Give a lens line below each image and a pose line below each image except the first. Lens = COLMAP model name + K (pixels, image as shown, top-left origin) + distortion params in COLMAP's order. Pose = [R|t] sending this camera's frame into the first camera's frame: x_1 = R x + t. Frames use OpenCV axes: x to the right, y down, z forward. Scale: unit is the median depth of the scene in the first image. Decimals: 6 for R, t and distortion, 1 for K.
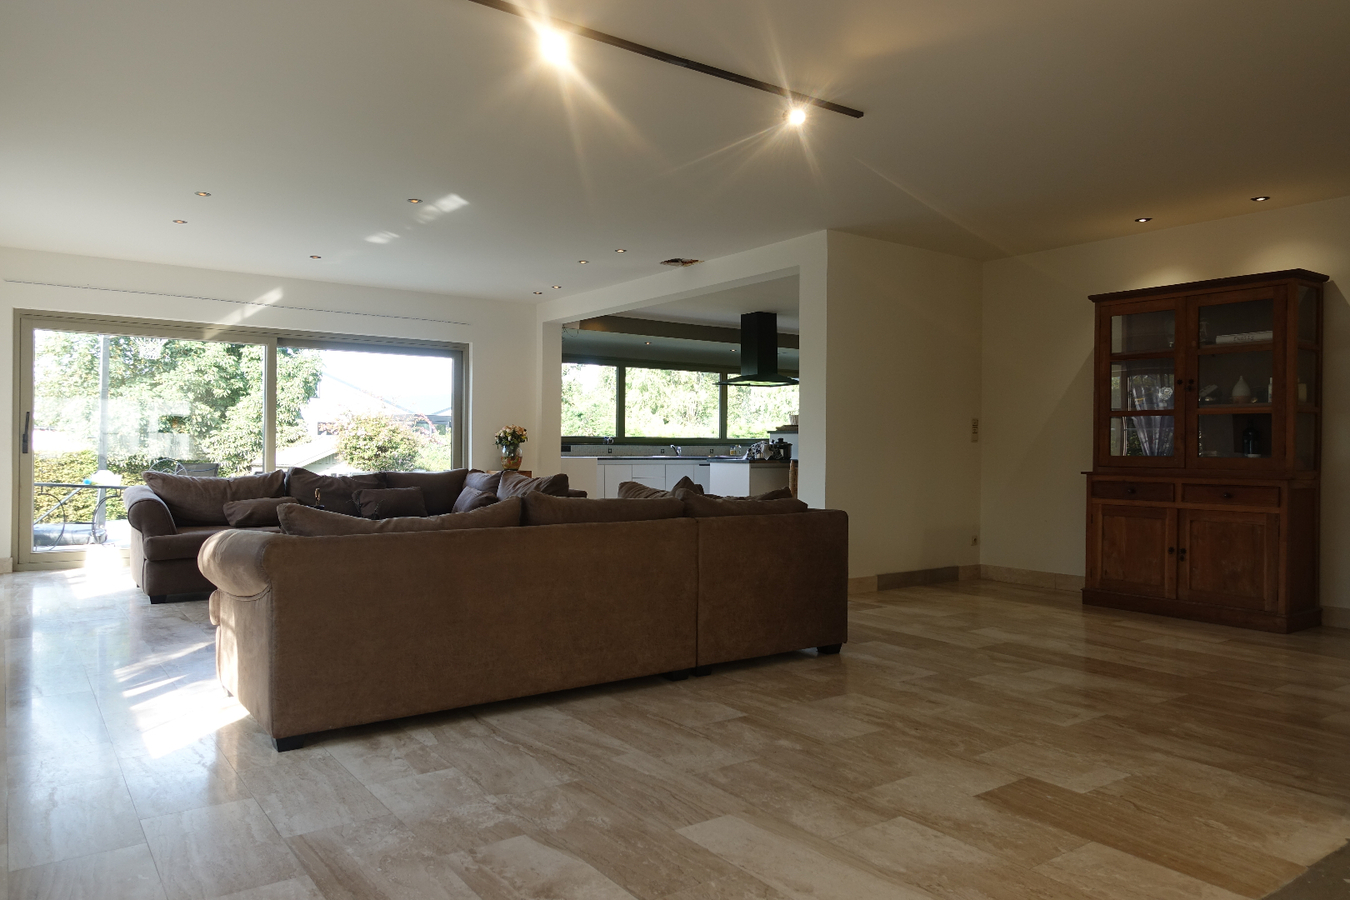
lens RADIAL K [[930.7, 0, 675.5], [0, 930.7, 450.9], [0, 0, 1]] dist [-0.010036, -0.003593]
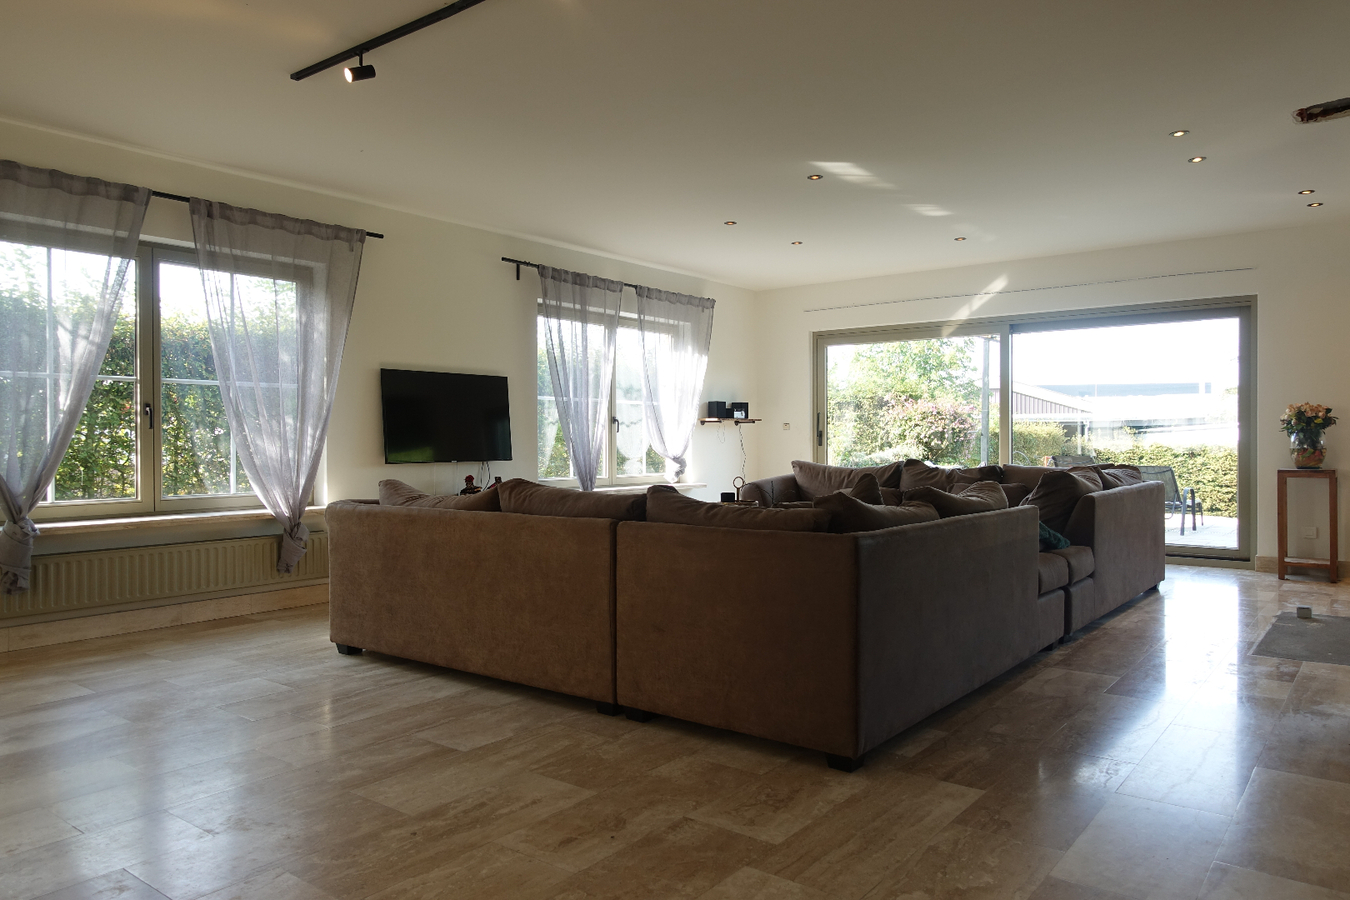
lens RADIAL K [[930.7, 0, 683.1], [0, 930.7, 451.0], [0, 0, 1]] dist [-0.010036, -0.003593]
pose [[0.281365, 0.000345, -0.959601, 0.898445], [0.005171, 0.999985, 0.001876, 0.011017], [0.959587, -0.005490, 0.281359, 0.911501]]
